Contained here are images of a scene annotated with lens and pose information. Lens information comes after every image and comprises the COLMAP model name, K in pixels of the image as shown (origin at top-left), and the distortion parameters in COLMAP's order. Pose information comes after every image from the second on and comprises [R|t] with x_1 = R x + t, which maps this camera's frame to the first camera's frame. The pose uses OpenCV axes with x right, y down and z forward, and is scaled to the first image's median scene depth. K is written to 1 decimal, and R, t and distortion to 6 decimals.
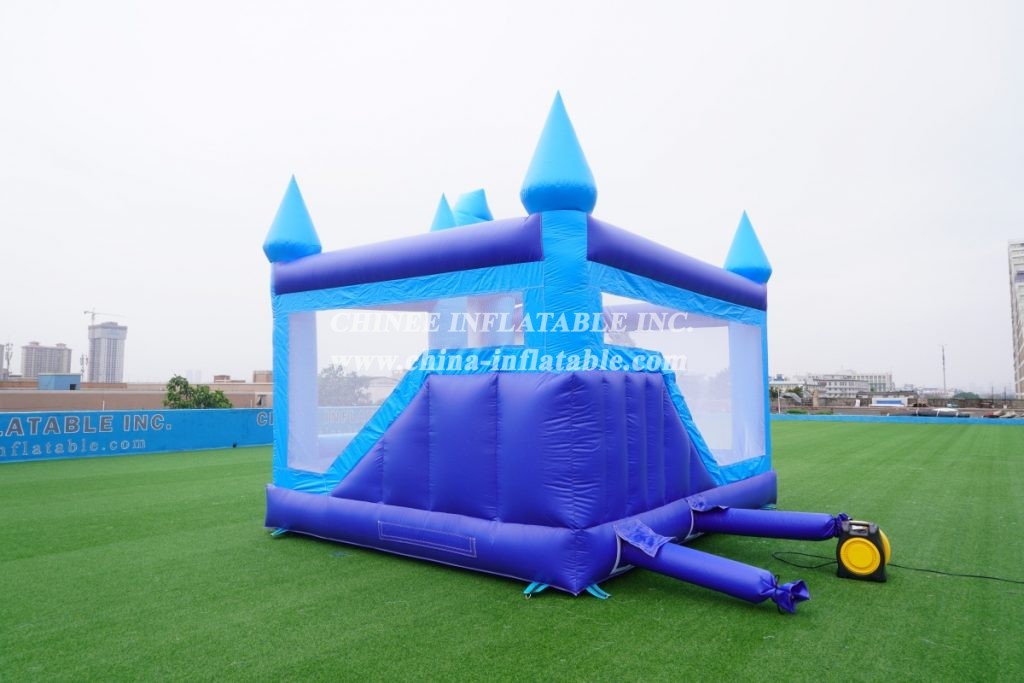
lens RADIAL K [[670.1, 0, 509.8], [0, 670.1, 342.6], [0, 0, 1]] dist [-0.035948, 0.010330]
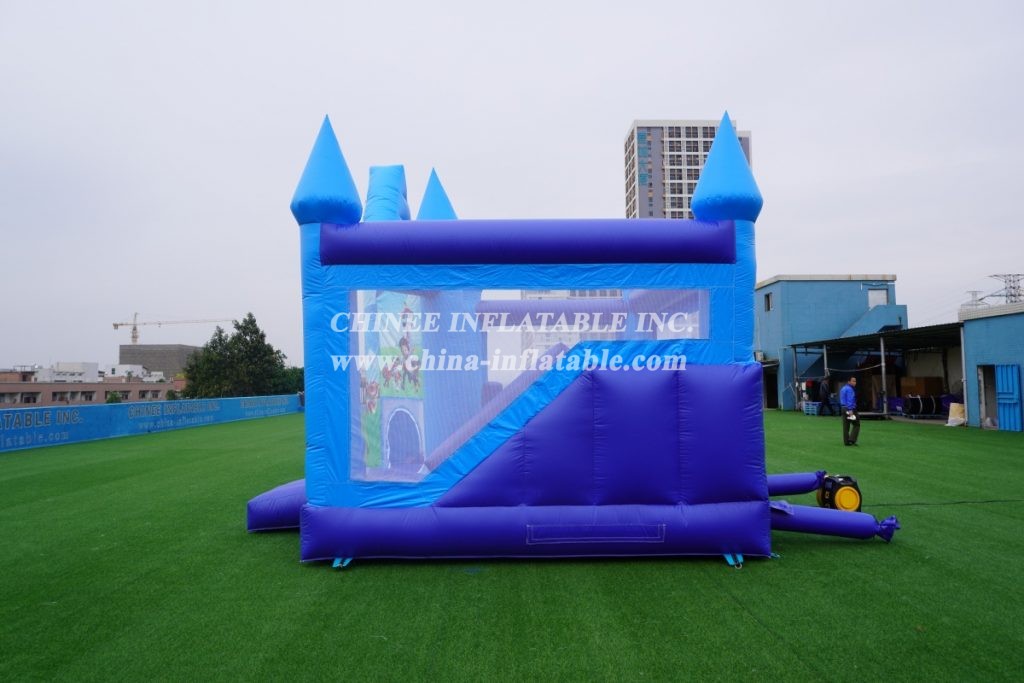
lens RADIAL K [[670.1, 0, 513.6], [0, 670.1, 340.4], [0, 0, 1]] dist [-0.035948, 0.010330]
pose [[0.809073, 0.025090, 0.587172, -0.749639], [-0.031510, 0.999503, 0.000709, 0.012614], [-0.586862, -0.019075, 0.809462, 0.267010]]
